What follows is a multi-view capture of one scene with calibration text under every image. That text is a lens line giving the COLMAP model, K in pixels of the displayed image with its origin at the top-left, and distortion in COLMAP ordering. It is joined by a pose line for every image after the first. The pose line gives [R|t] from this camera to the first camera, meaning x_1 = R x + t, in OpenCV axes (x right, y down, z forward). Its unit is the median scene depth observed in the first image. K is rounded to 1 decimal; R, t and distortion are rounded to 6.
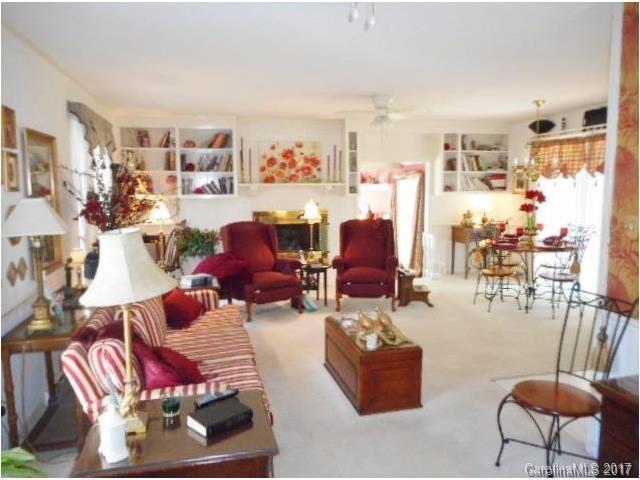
lens RADIAL K [[491.7, 0, 324.5], [0, 491.7, 241.4], [0, 0, 1]] dist [0.009942, 0.006403]
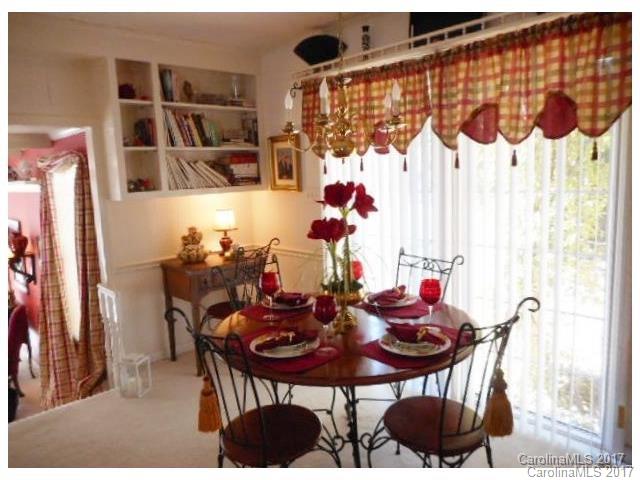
lens RADIAL K [[491.7, 0, 324.5], [0, 491.7, 241.4], [0, 0, 1]] dist [0.009942, 0.006403]
pose [[0.873908, -0.097295, 0.476255, 0.178196], [0.091046, 0.995187, 0.036243, -0.057089], [-0.477489, 0.011688, 0.878560, 0.523300]]
